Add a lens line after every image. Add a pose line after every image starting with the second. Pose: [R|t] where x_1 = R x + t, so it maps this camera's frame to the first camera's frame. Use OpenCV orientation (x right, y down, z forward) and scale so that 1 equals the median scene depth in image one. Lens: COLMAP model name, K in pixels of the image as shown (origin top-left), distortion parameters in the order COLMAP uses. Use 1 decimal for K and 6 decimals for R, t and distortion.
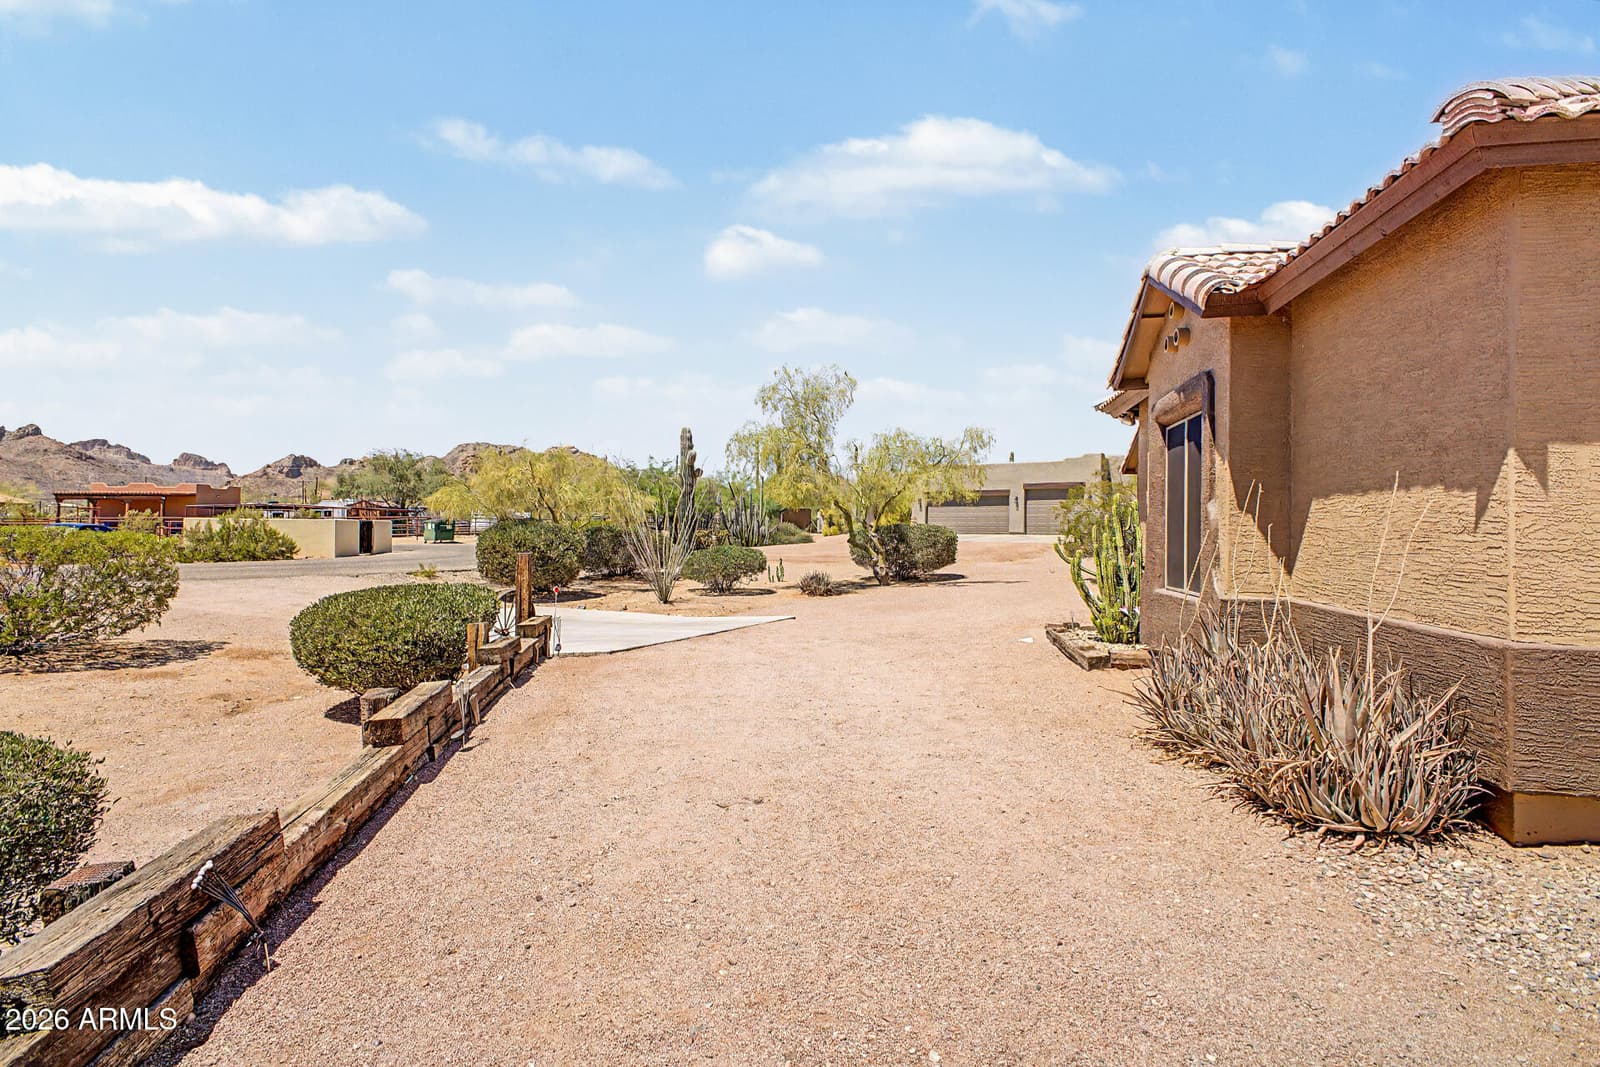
lens RADIAL K [[732.1, 0, 834.4], [0, 732.1, 524.8], [0, 0, 1]] dist [0.008257, -0.000139]
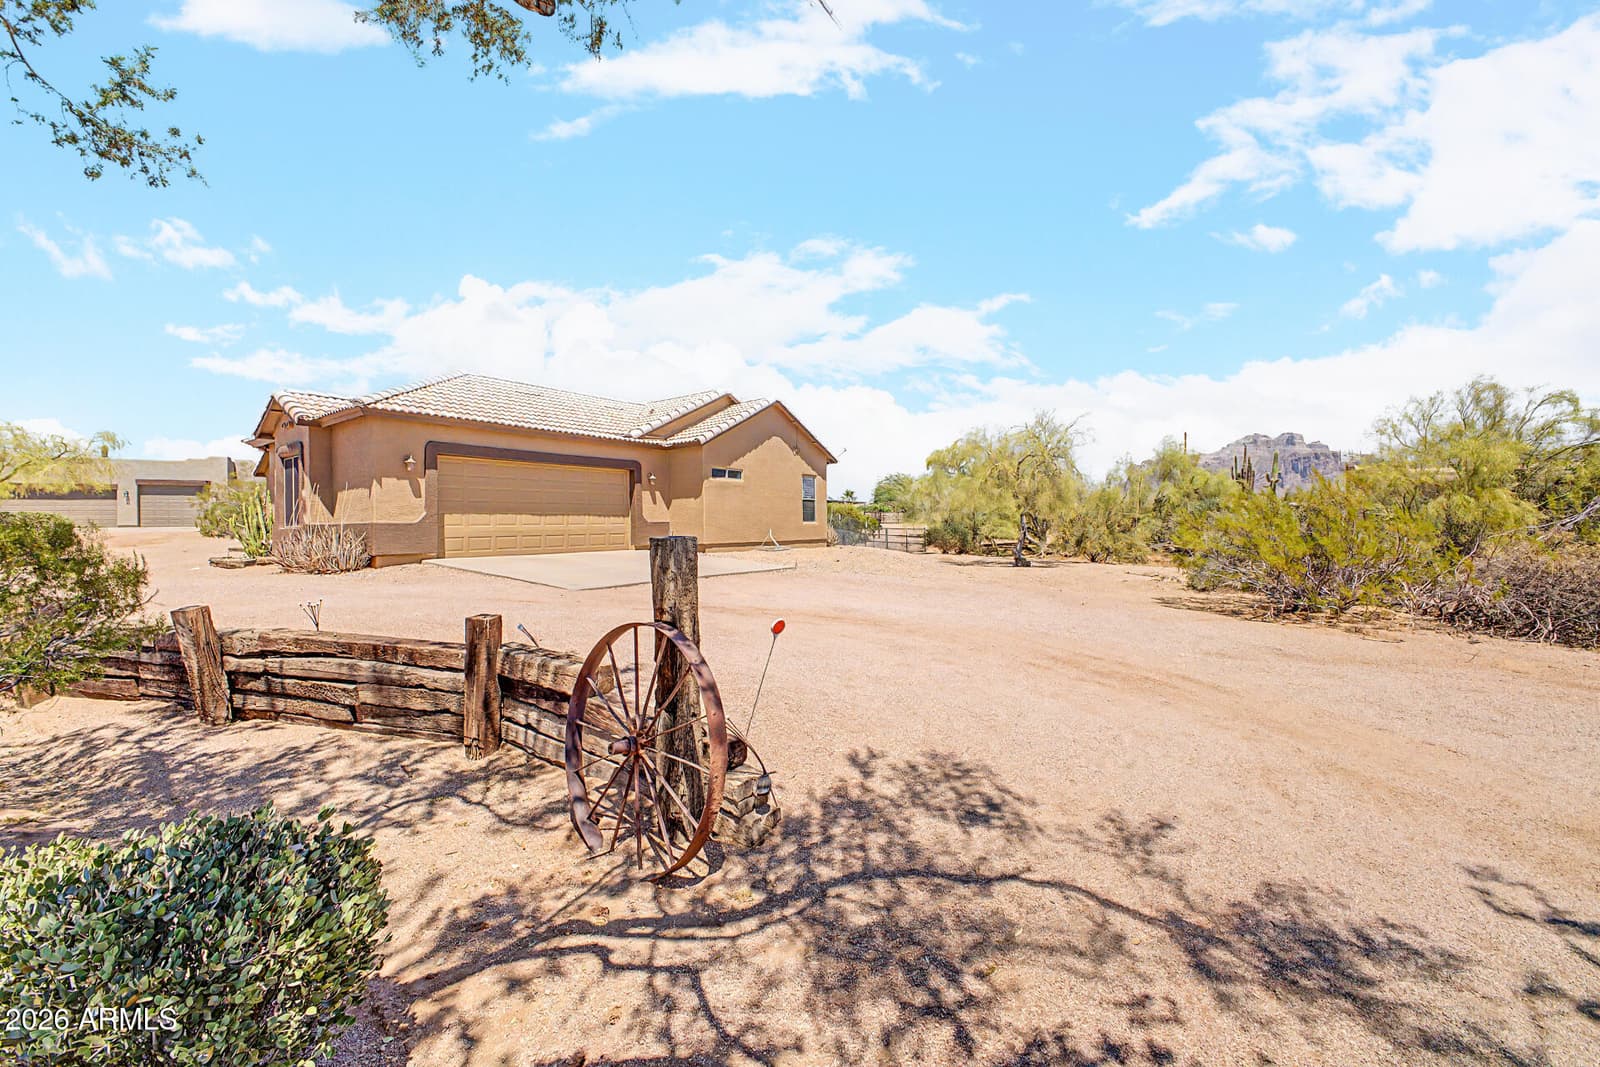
lens RADIAL K [[666.6, 0, 800.0], [0, 666.6, 533.5], [0, 0, 1]] dist [-0.001741, -0.000129]
pose [[0.477837, -0.017558, 0.878273, -0.235714], [0.011102, 0.999841, 0.013949, 0.035096], [-0.878378, 0.003086, 0.477956, -0.546550]]
